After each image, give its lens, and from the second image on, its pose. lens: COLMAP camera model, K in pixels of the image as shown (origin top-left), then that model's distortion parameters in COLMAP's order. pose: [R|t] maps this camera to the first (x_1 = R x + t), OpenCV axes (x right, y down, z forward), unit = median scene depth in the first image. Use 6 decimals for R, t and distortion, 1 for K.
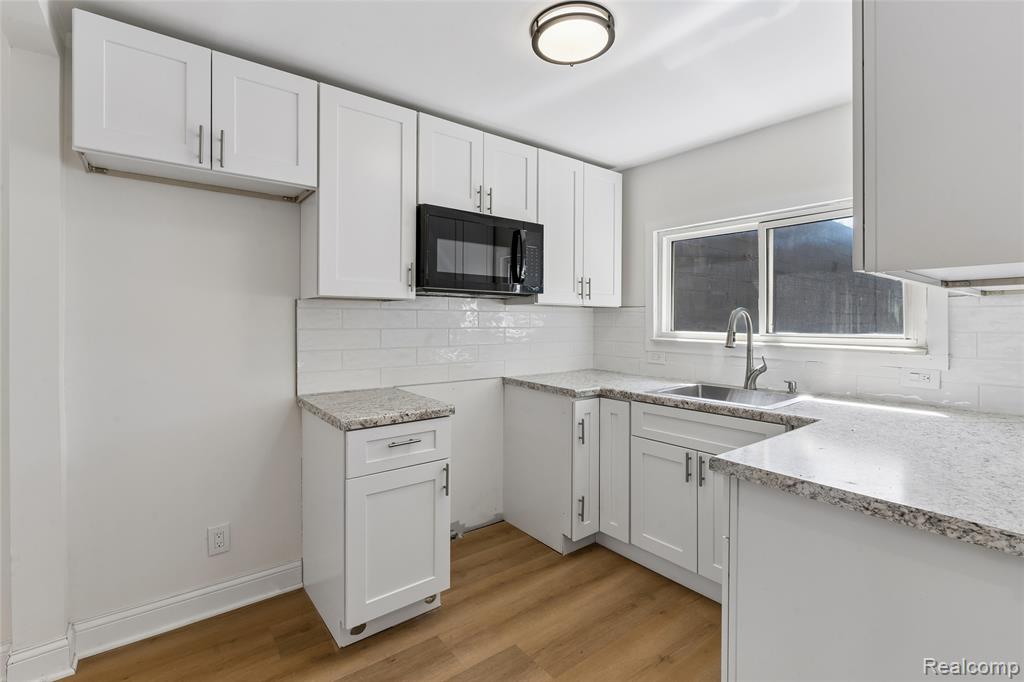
lens RADIAL K [[462.3, 0, 512.0], [0, 462.3, 322.7], [0, 0, 1]] dist [-0.013800, 0.004594]
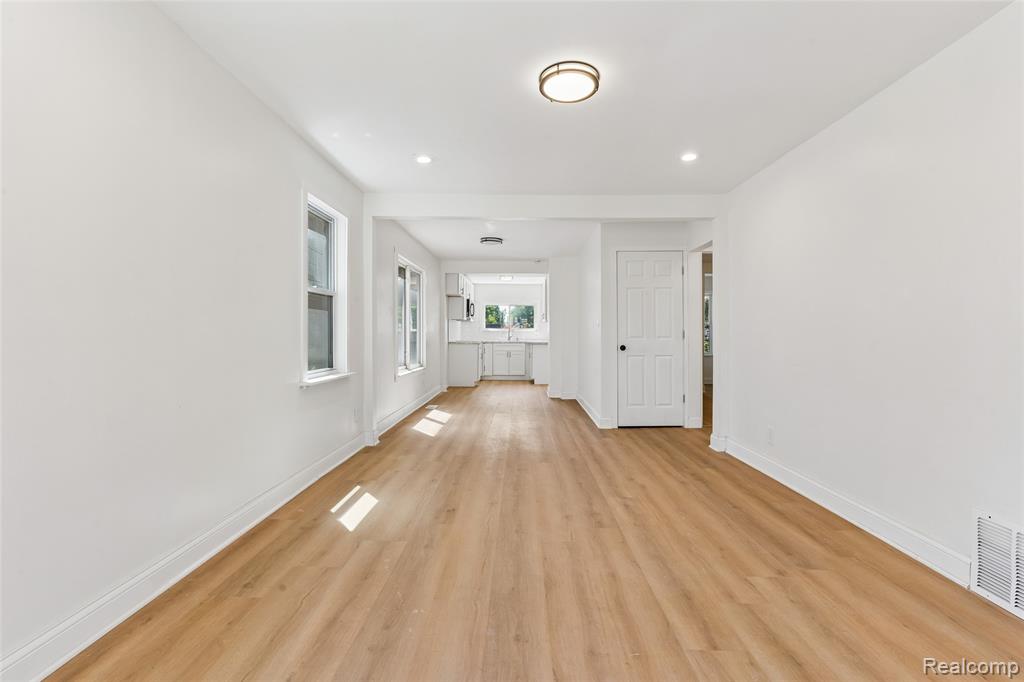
lens RADIAL K [[462.3, 0, 511.7], [0, 462.3, 339.0], [0, 0, 1]] dist [-0.013800, 0.004594]
pose [[0.625775, -0.007585, 0.779967, -3.338967], [-0.003501, 0.999915, 0.012532, 0.072675], [-0.779996, -0.010573, 0.625696, -2.087527]]
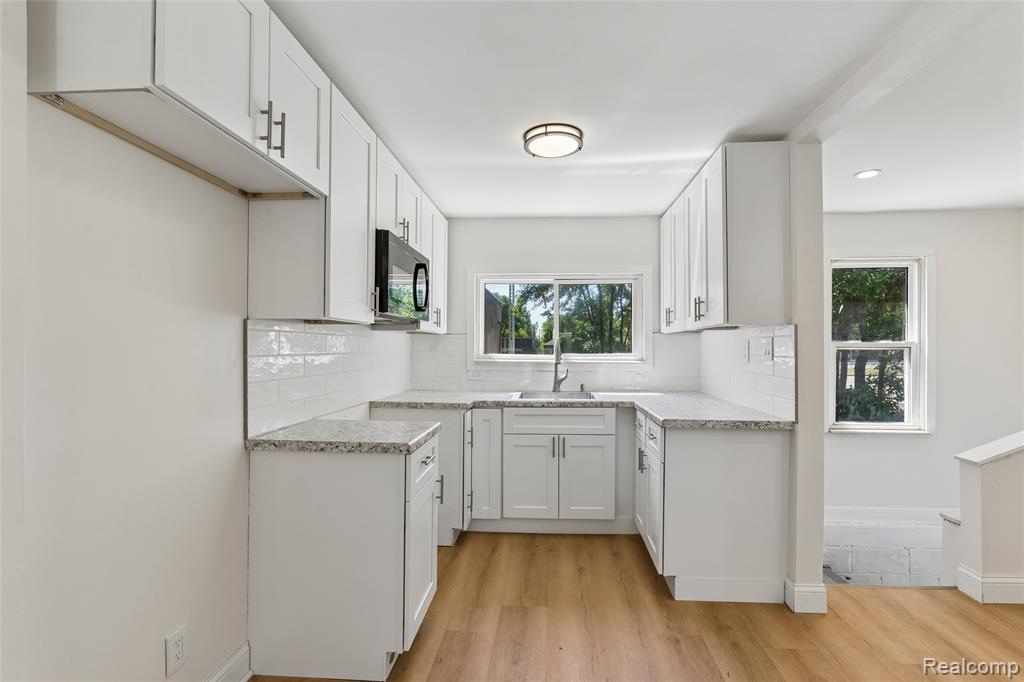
lens RADIAL K [[462.3, 0, 522.5], [0, 462.3, 345.8], [0, 0, 1]] dist [-0.013800, 0.004594]
pose [[0.660225, 0.001214, 0.751066, -0.720952], [0.001397, 0.999995, -0.002844, -0.000660], [-0.751066, 0.002927, 0.660220, 0.106447]]
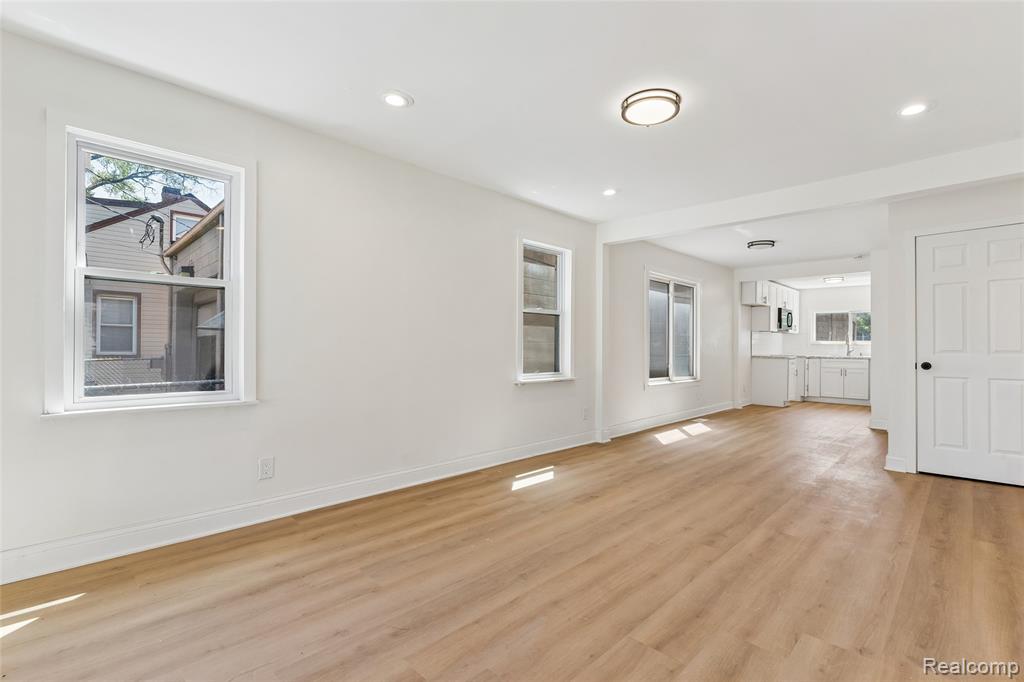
lens RADIAL K [[462.3, 0, 506.5], [0, 462.3, 349.4], [0, 0, 1]] dist [-0.013800, 0.004594]
pose [[0.992727, 0.005525, 0.120265, -2.922902], [-0.006784, 0.999926, 0.010065, 0.076755], [-0.120200, -0.010808, 0.992691, -2.583298]]
